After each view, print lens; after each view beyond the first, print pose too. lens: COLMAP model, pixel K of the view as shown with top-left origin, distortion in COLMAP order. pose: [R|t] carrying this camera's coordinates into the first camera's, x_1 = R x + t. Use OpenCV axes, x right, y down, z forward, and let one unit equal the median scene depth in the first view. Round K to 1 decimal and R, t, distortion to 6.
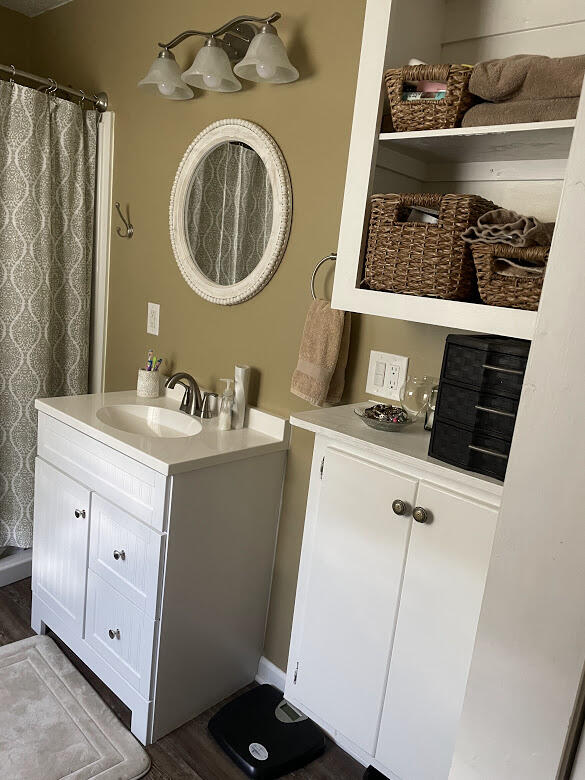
lens RADIAL K [[584.9, 0, 293.2], [0, 584.9, 406.5], [0, 0, 1]] dist [0.004546, -0.037825]
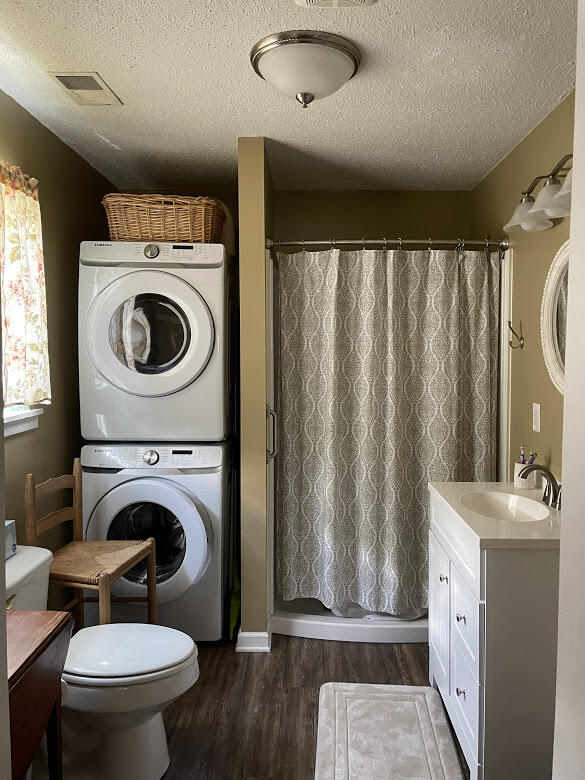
lens RADIAL K [[574.9, 0, 292.5], [0, 574.9, 390.0], [0, 0, 1]] dist [0.003230, -0.078899]
pose [[0.636710, -0.069212, -0.767991, 0.305319], [-0.097147, 0.980828, -0.168935, 0.027200], [0.764959, 0.182171, 0.617779, -0.028548]]
